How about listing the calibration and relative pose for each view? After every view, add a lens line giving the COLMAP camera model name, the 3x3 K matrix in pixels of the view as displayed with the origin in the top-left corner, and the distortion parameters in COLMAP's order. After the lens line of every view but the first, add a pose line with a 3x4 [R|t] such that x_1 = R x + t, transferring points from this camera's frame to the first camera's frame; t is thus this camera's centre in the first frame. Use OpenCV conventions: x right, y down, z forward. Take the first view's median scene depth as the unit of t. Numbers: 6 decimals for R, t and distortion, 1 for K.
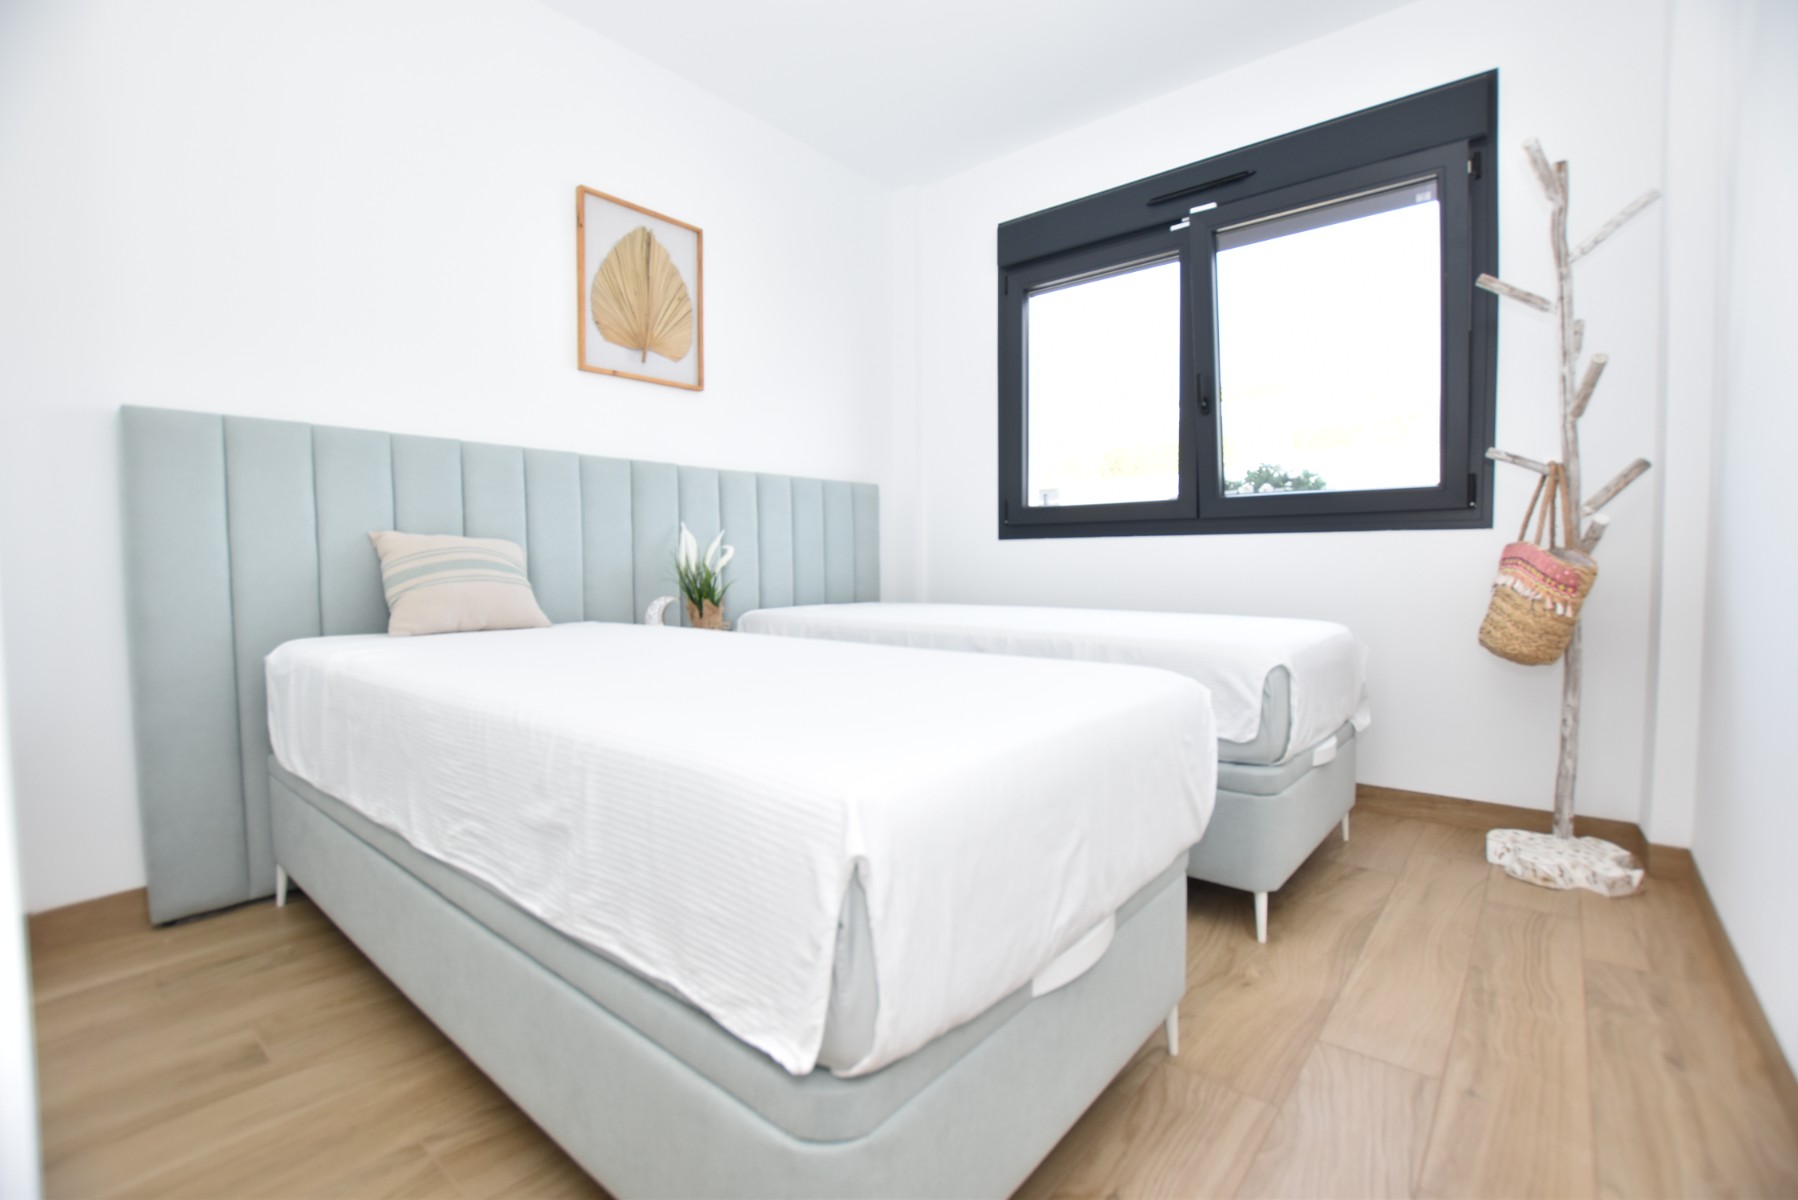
lens RADIAL K [[793.4, 0, 901.4], [0, 793.4, 593.7], [0, 0, 1]] dist [-0.033504, 0.006031]
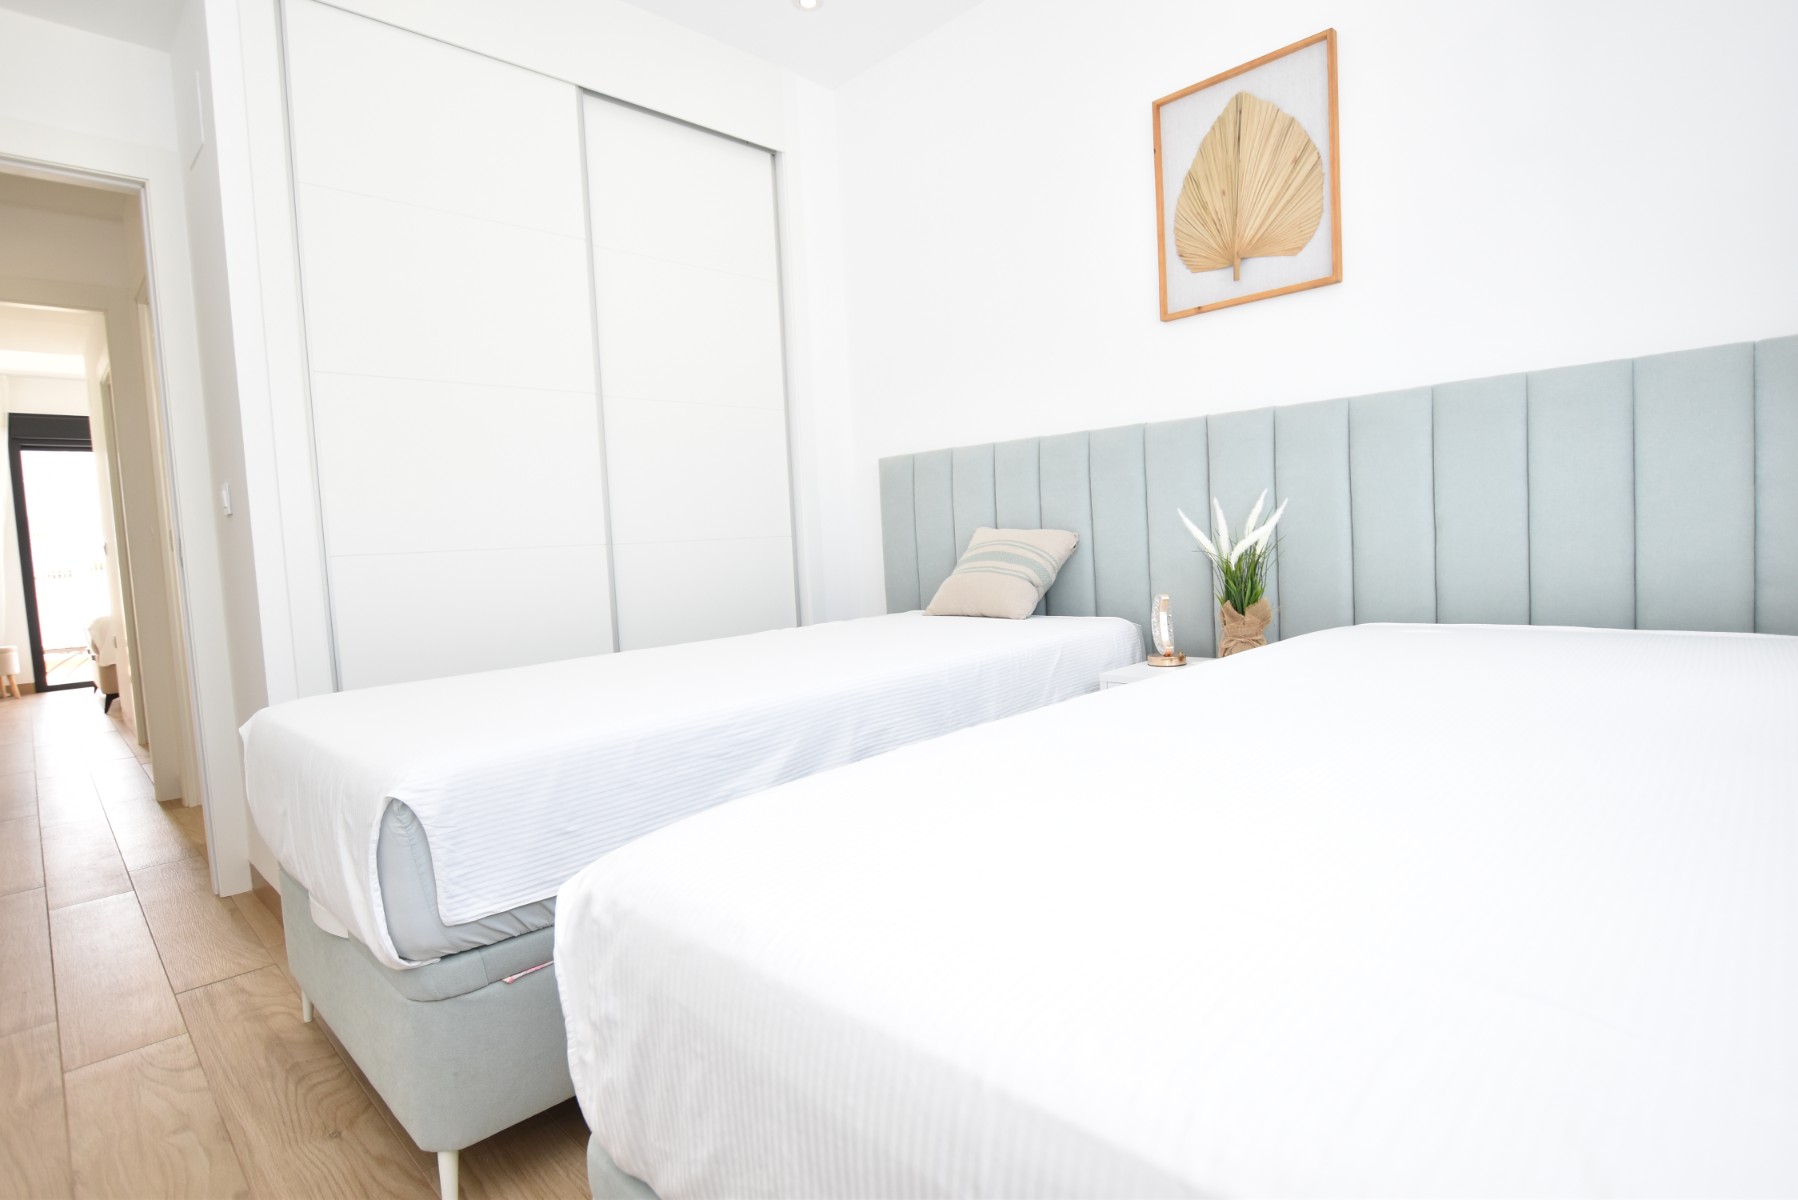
lens RADIAL K [[907.8, 0, 900.4], [0, 907.8, 610.4], [0, 0, 1]] dist [-0.032878, -0.000458]
pose [[-0.089785, 0.072258, -0.993337, 0.843064], [-0.004264, 0.997328, 0.072933, -0.061757], [0.995952, 0.010784, -0.089236, 1.128861]]
